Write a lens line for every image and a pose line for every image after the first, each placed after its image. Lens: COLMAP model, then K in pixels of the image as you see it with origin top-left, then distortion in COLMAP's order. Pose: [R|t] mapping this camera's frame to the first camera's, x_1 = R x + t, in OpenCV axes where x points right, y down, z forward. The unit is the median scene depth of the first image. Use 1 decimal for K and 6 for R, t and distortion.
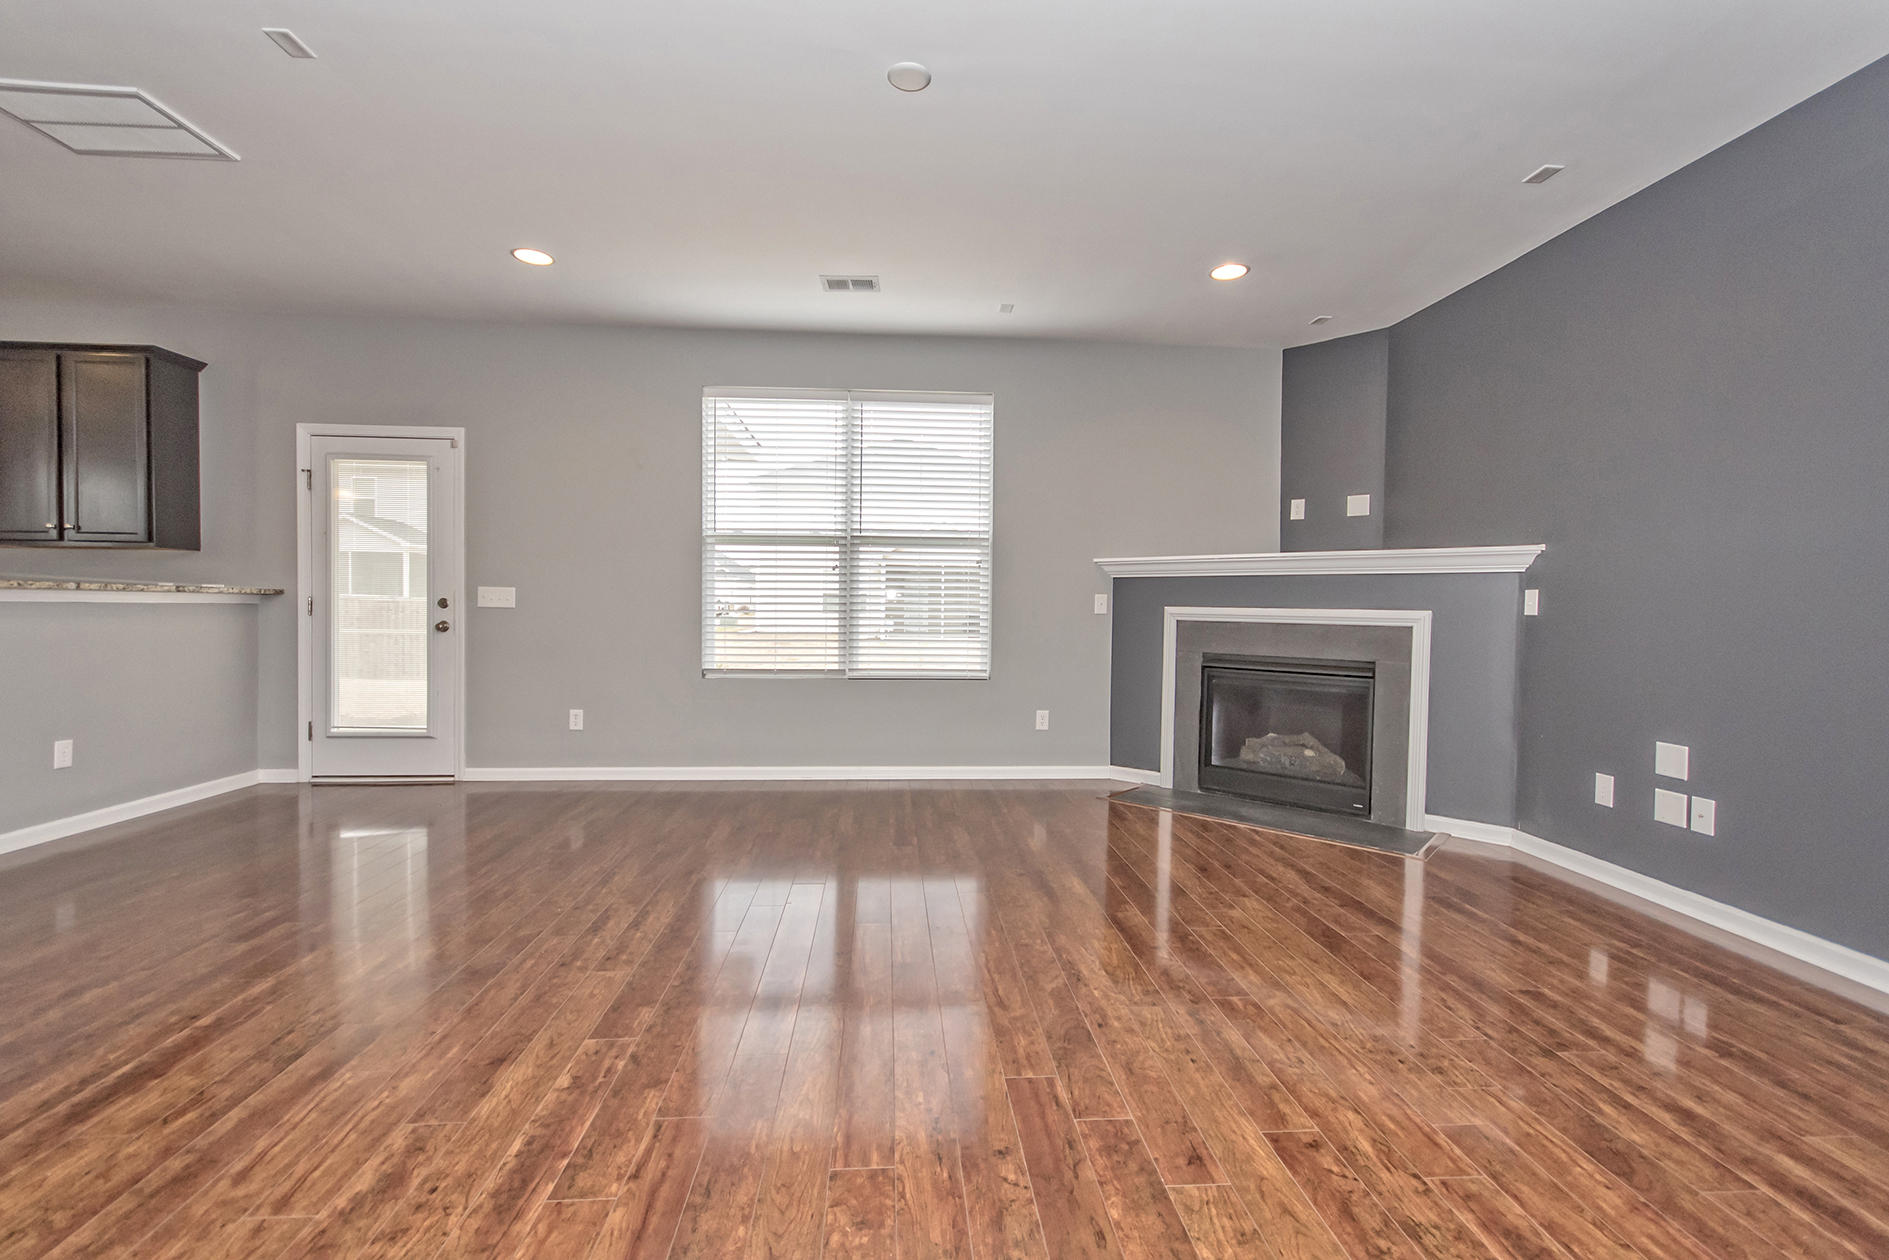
lens RADIAL K [[824.1, 0, 952.0], [0, 824.1, 632.3], [0, 0, 1]] dist [0.005121, -0.001769]
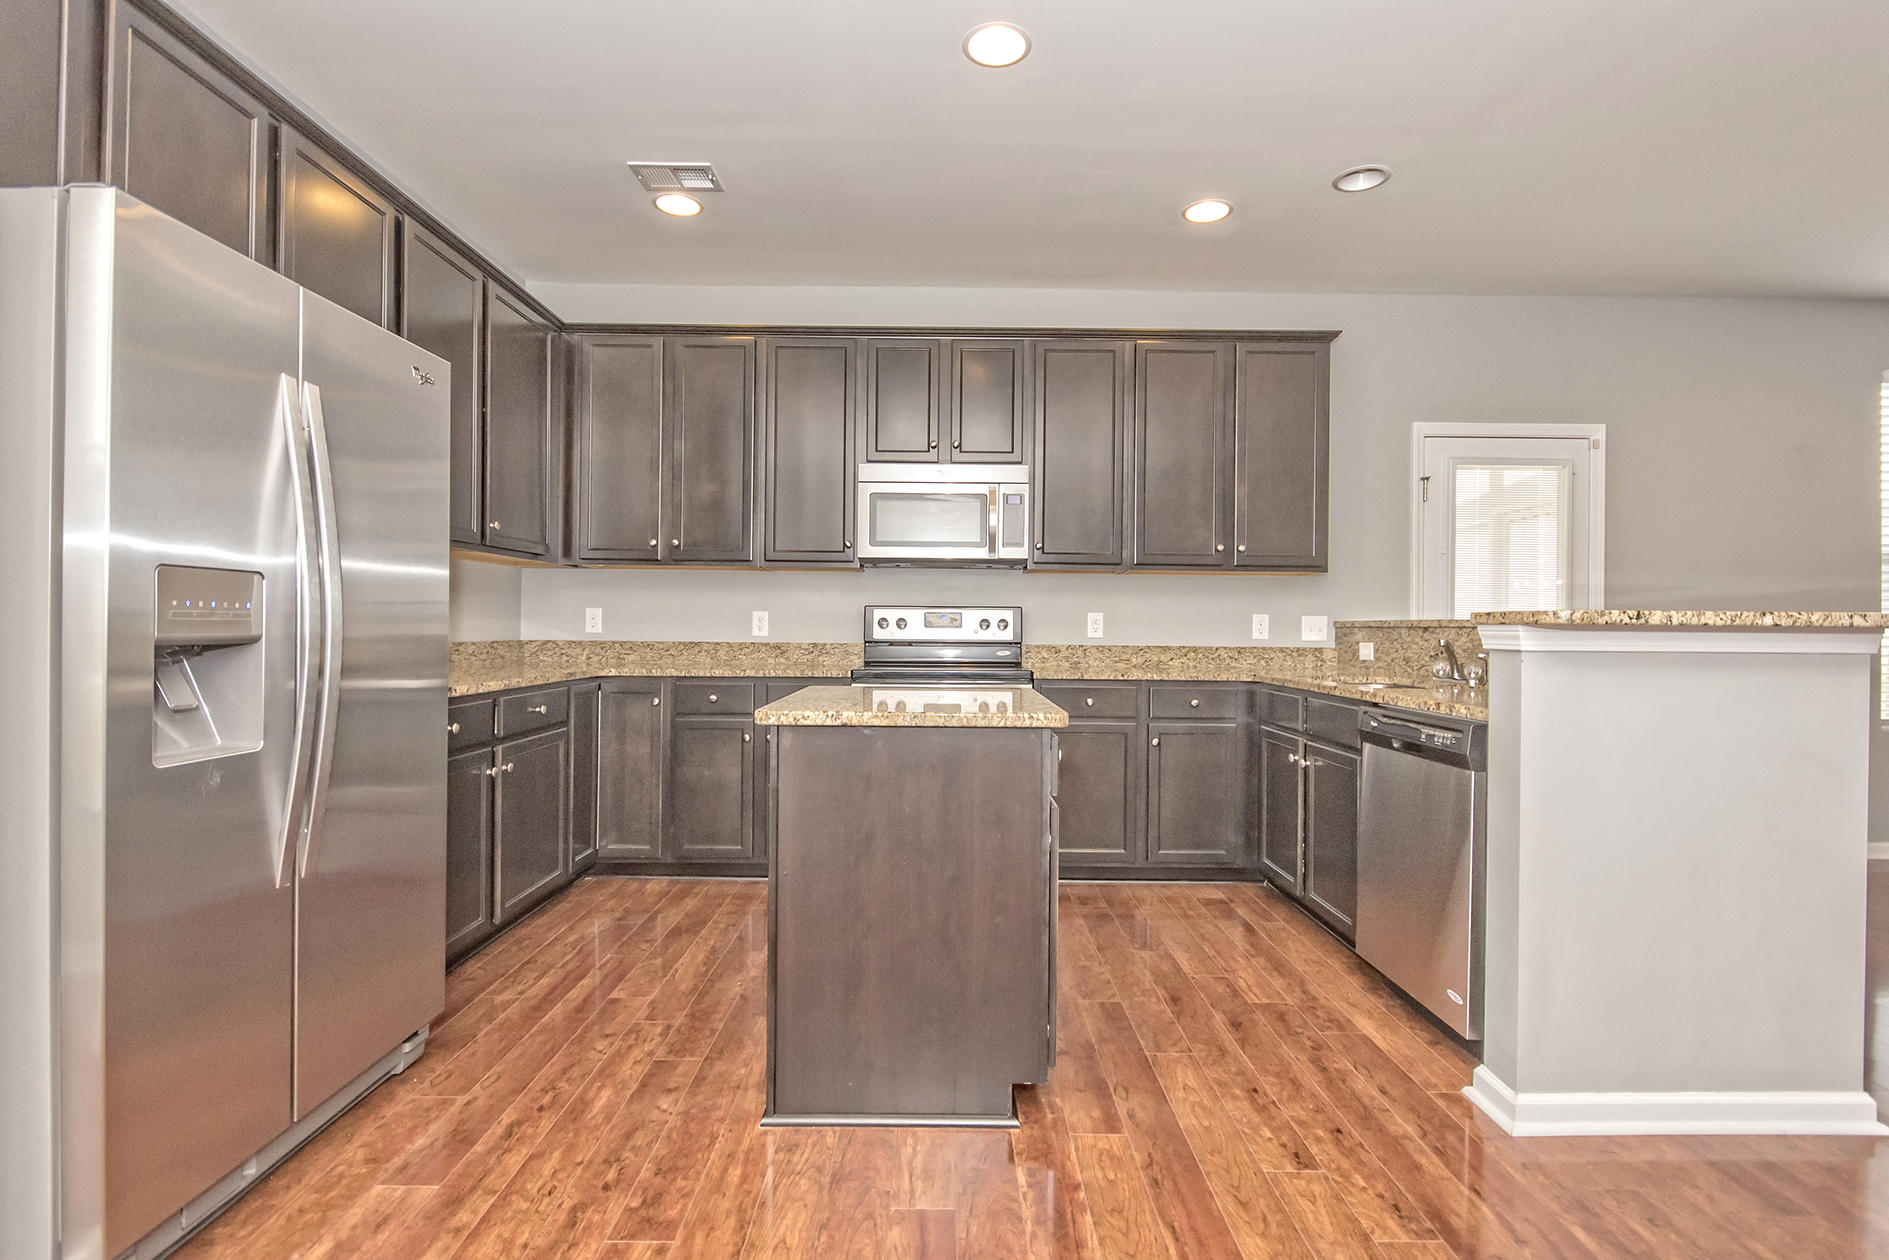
lens RADIAL K [[895.0, 0, 931.8], [0, 895.0, 628.4], [0, 0, 1]] dist [-0.005760, -0.001551]
pose [[0.997299, 0.000459, -0.073448, -1.185230], [-0.002323, 0.999677, -0.025292, -0.021514], [0.073413, 0.025395, 0.996978, 0.071675]]
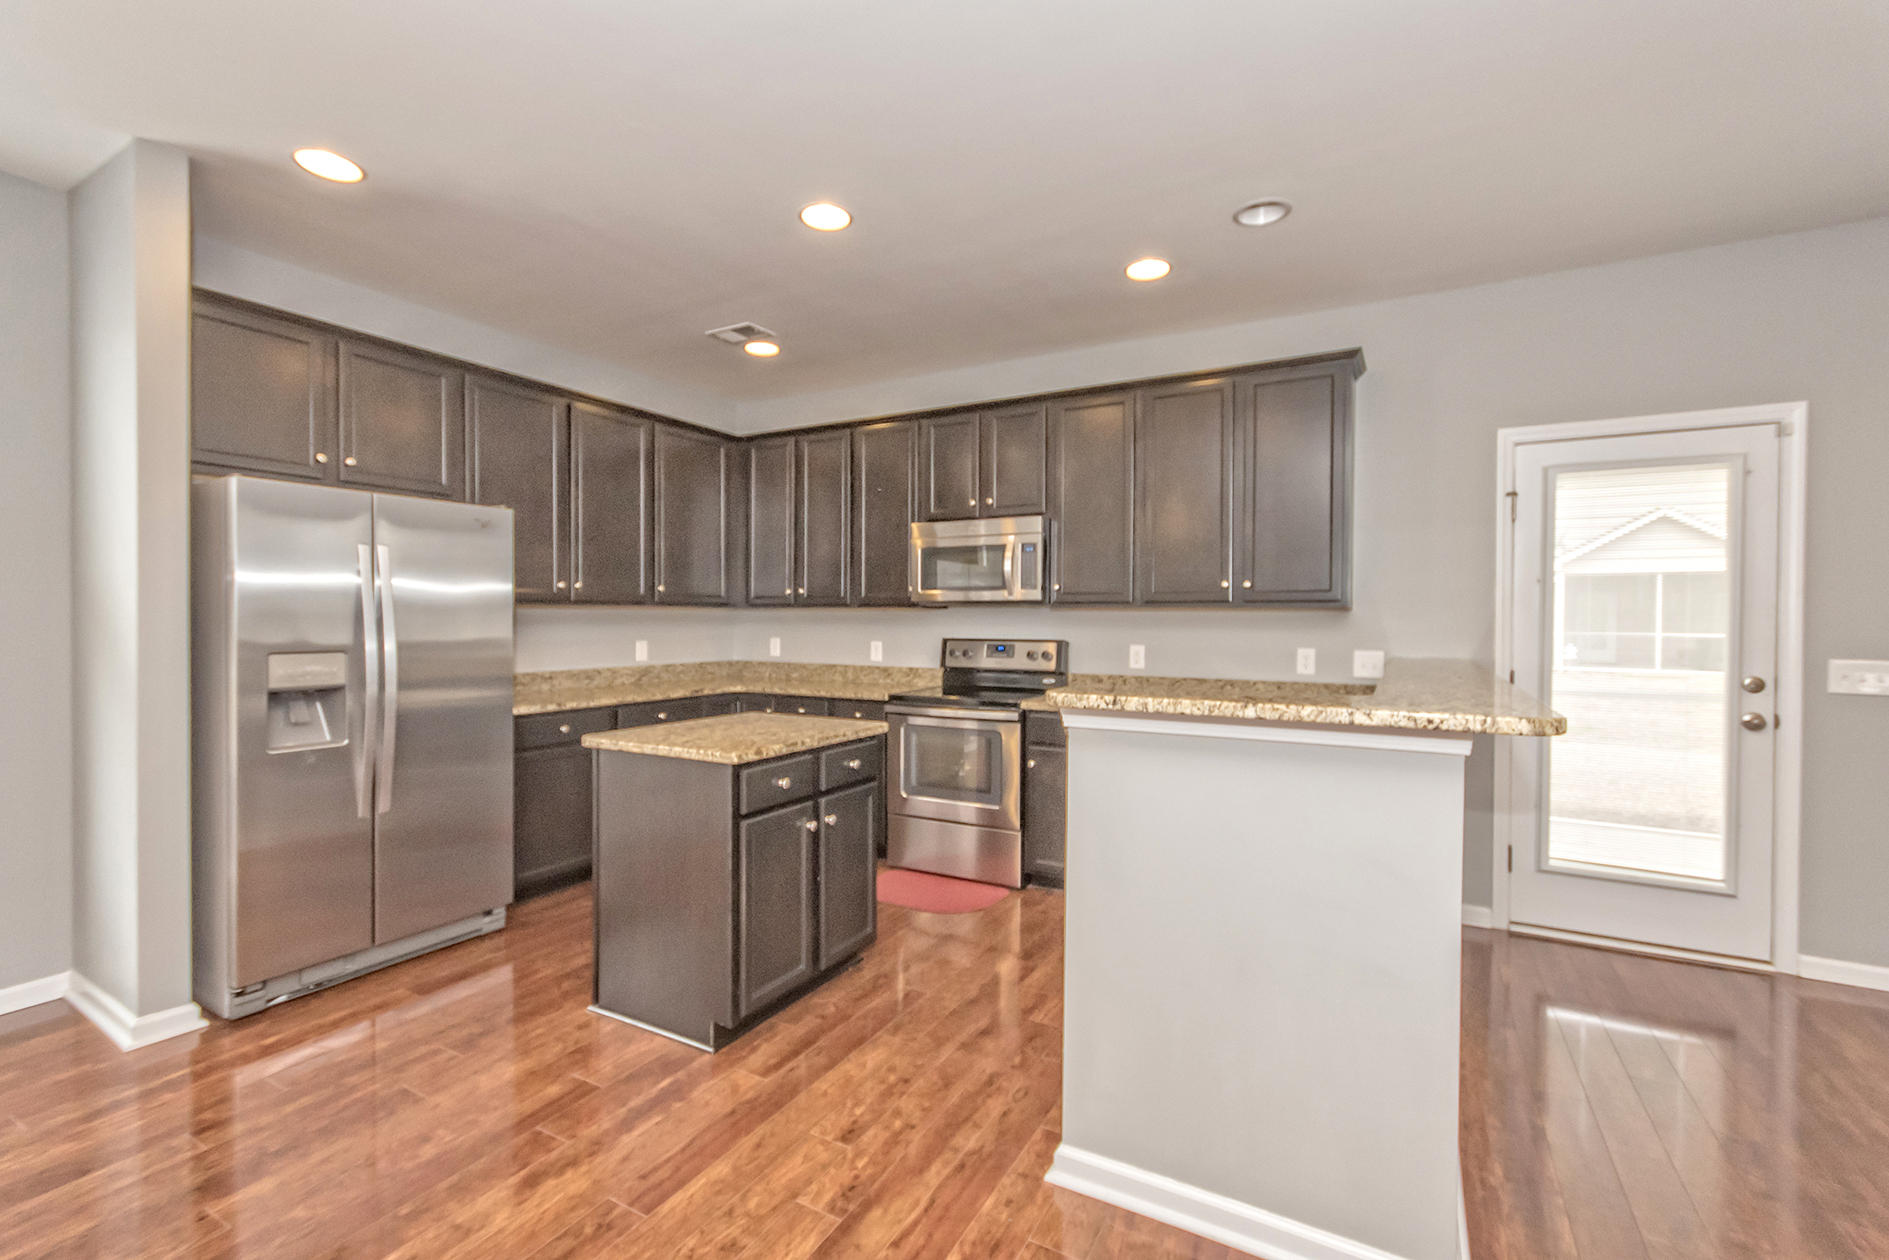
lens RADIAL K [[824.1, 0, 943.9], [0, 824.1, 625.1], [0, 0, 1]] dist [0.005121, -0.001769]
pose [[0.832739, -0.001427, -0.553664, -0.780020], [-0.010711, 0.999768, -0.018686, -0.062548], [0.553562, 0.021491, 0.832531, 0.131686]]
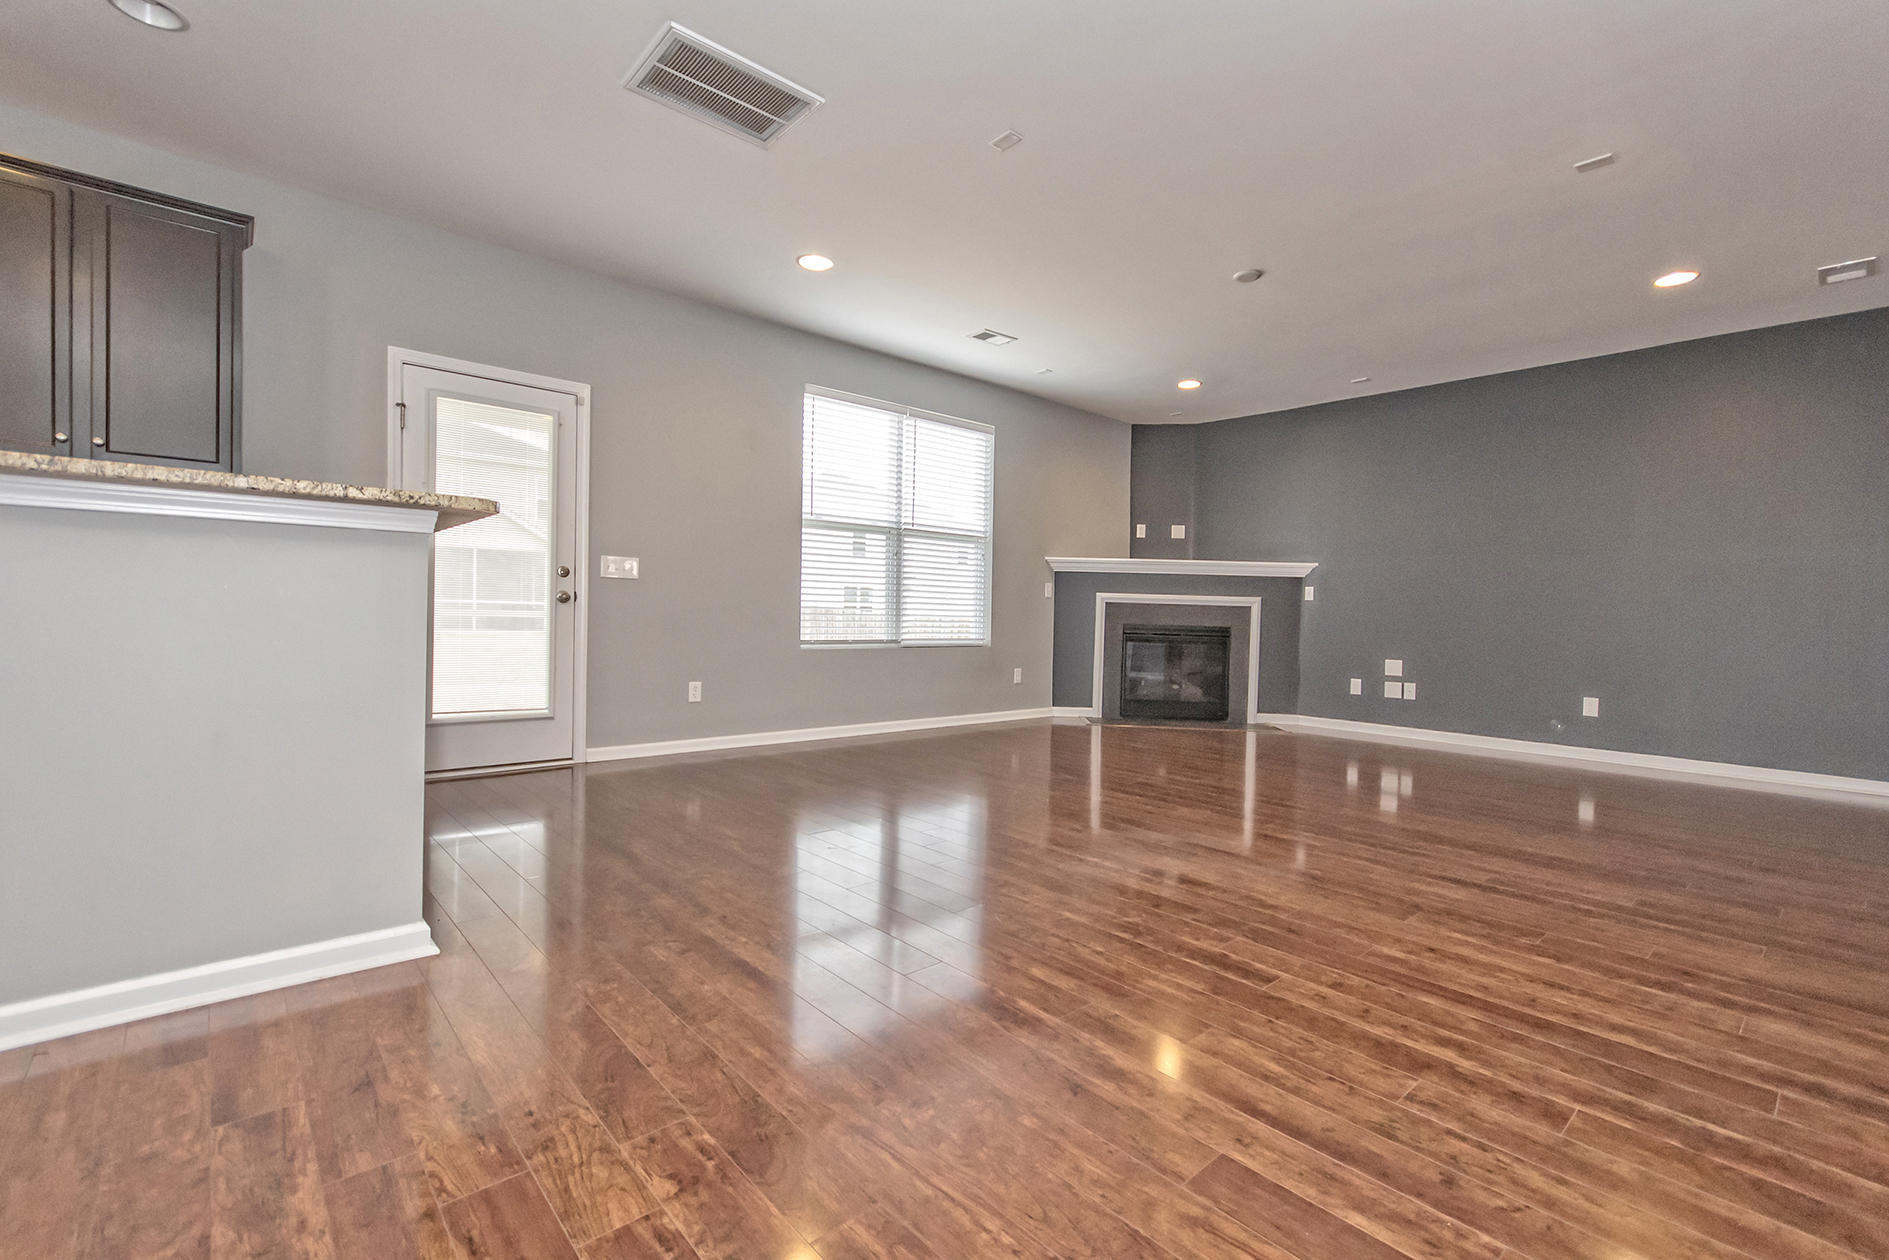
lens RADIAL K [[824.1, 0, 944.3], [0, 824.1, 633.8], [0, 0, 1]] dist [0.005121, -0.001769]
pose [[0.794988, -0.008952, 0.606559, -0.836149], [0.004470, 0.999950, 0.008900, 0.027573], [-0.606608, -0.004364, 0.794989, 0.008817]]
